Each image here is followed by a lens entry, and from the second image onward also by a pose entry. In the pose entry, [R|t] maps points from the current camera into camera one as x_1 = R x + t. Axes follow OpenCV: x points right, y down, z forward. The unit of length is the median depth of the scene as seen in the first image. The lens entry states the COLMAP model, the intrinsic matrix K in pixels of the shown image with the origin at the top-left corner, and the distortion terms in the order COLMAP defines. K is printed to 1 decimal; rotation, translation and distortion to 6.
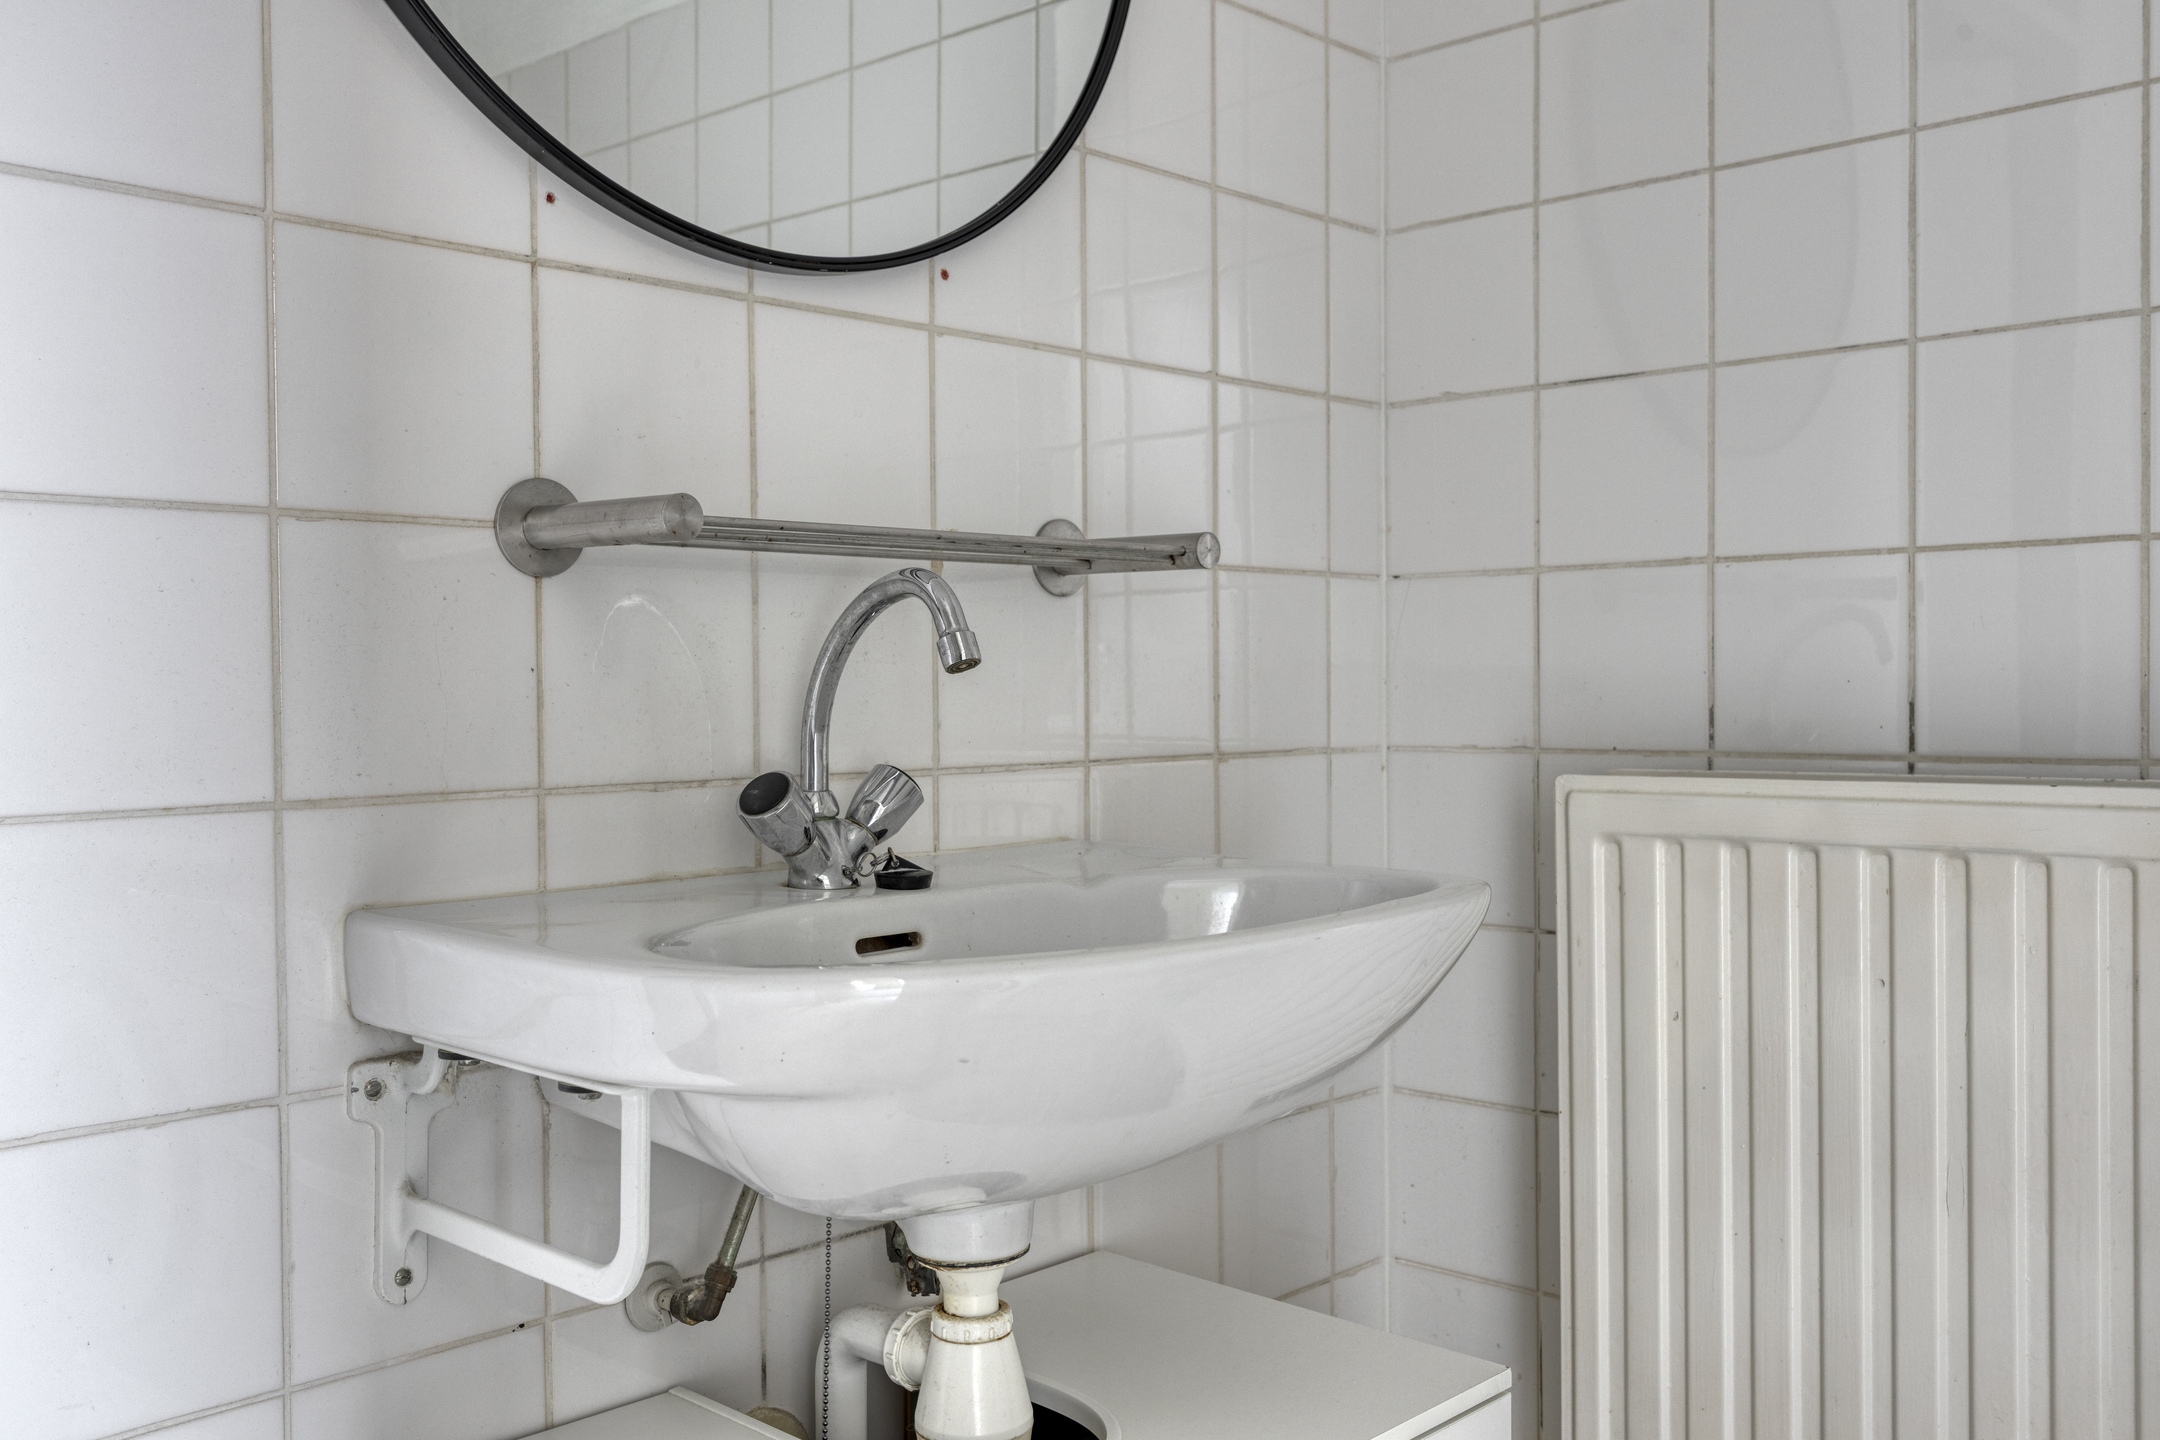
lens RADIAL K [[1937.3, 0, 1080.9], [0, 1937.3, 712.6], [0, 0, 1]] dist [0.012729, 0.000057]
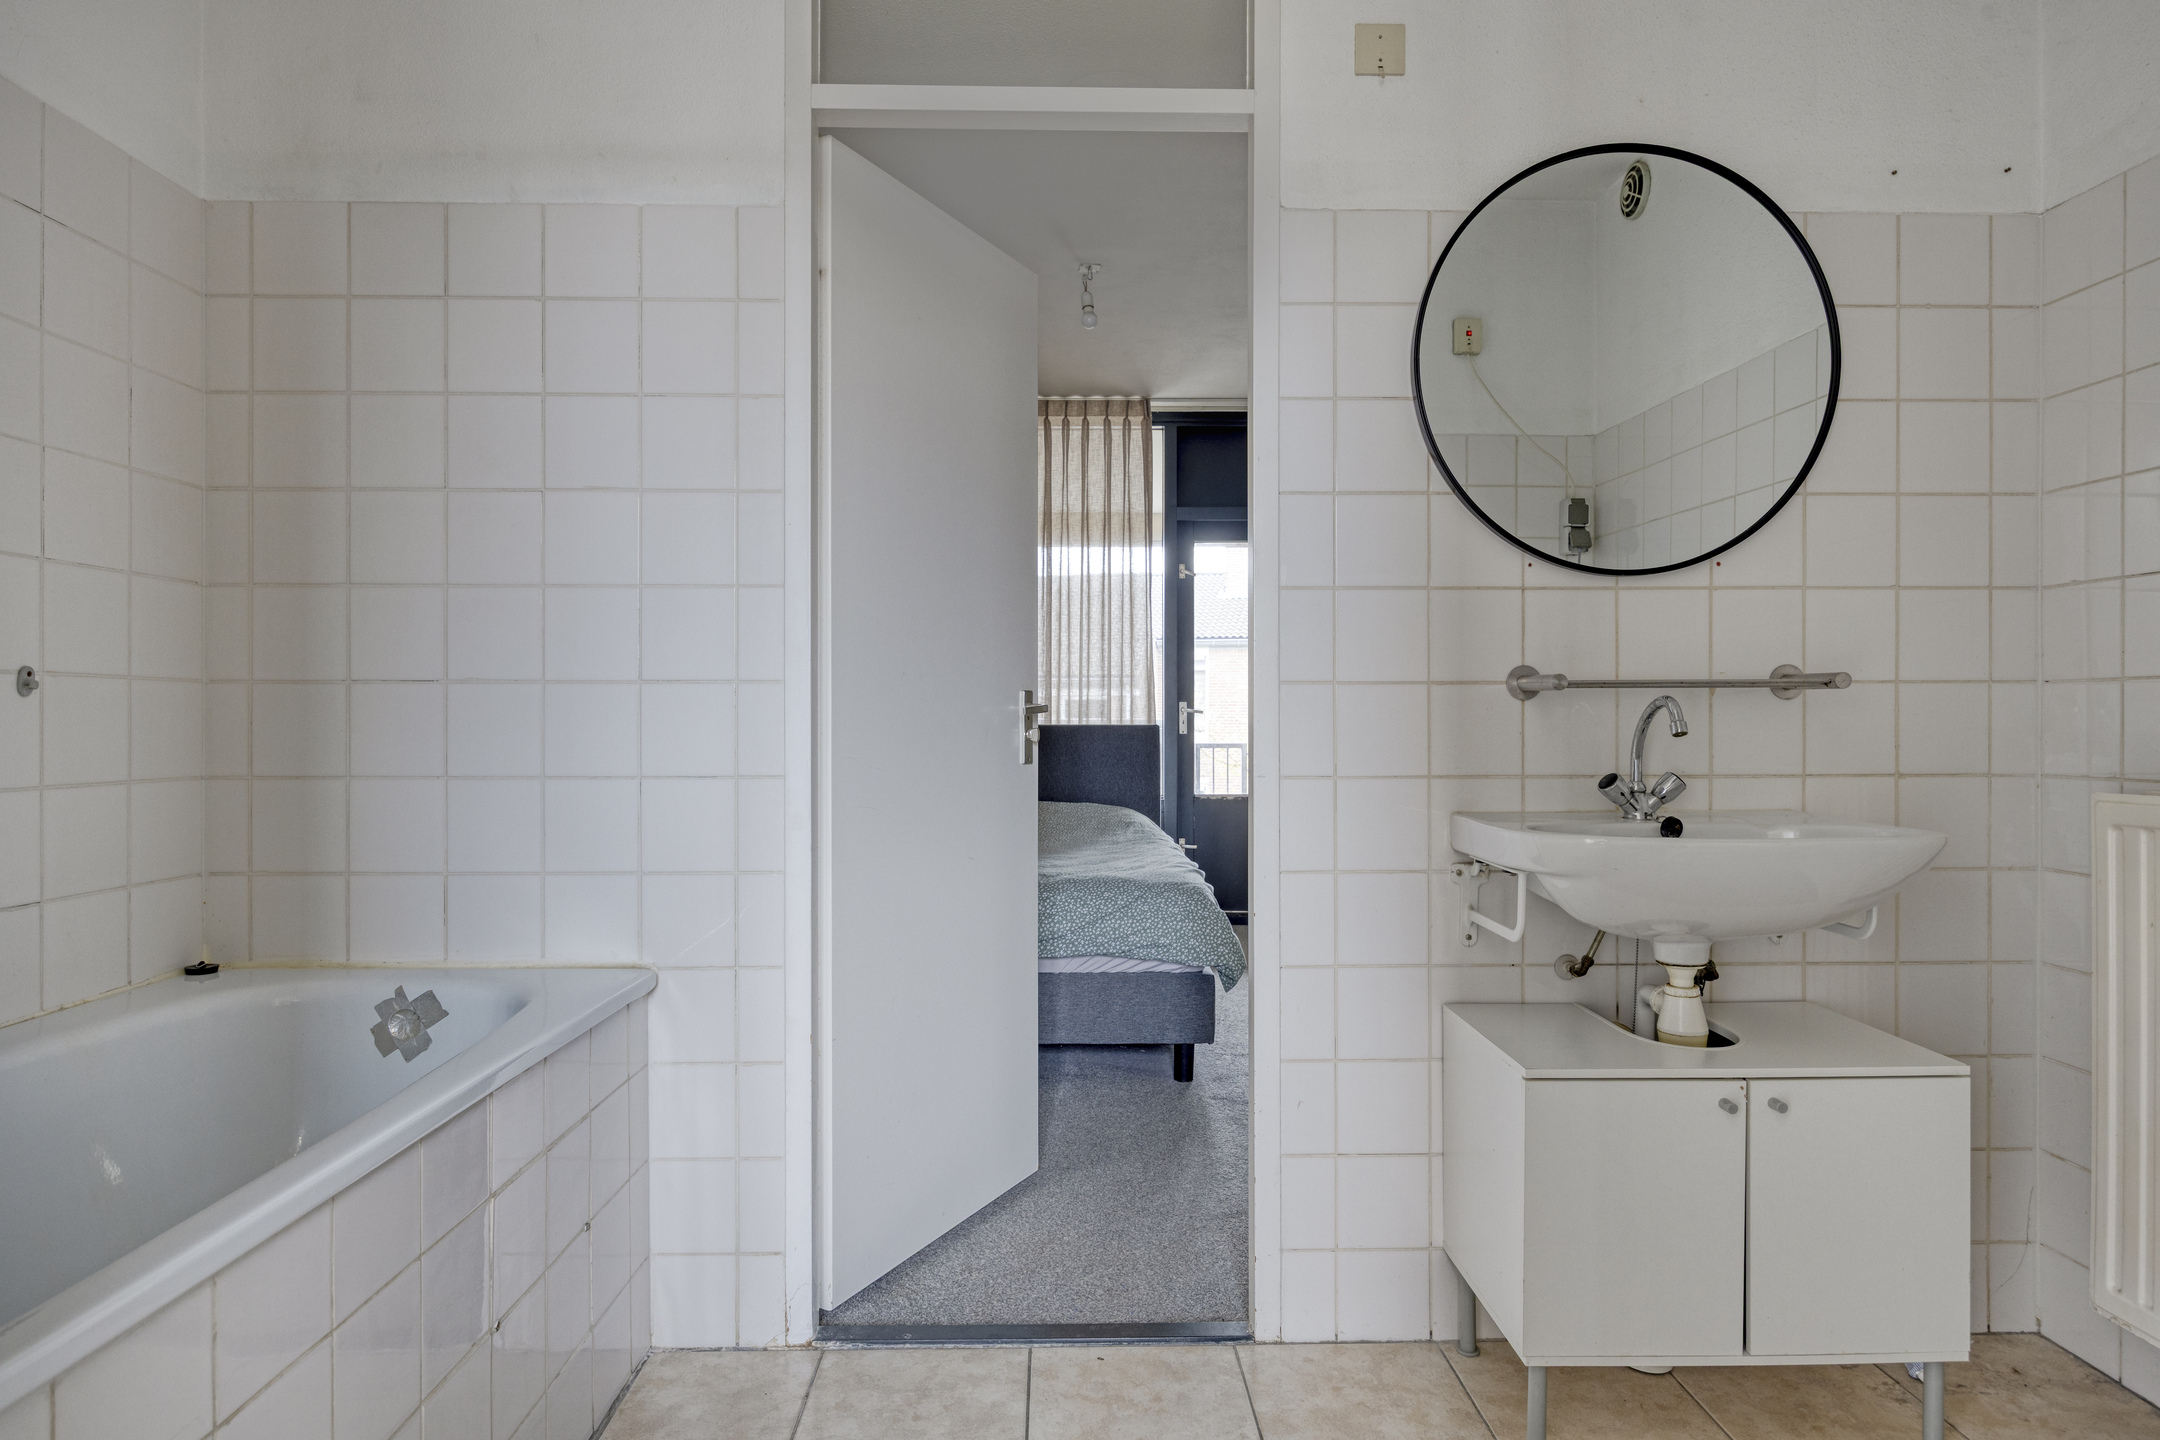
lens RADIAL K [[1226.5, 0, 1084.0], [0, 1226.5, 716.9], [0, 0, 1]] dist [0.003077, -0.002019]
pose [[0.704854, 0.006510, -0.709322, 0.507811], [-0.014546, 0.999880, -0.005278, -0.025873], [0.709203, 0.014038, 0.704865, -0.670975]]
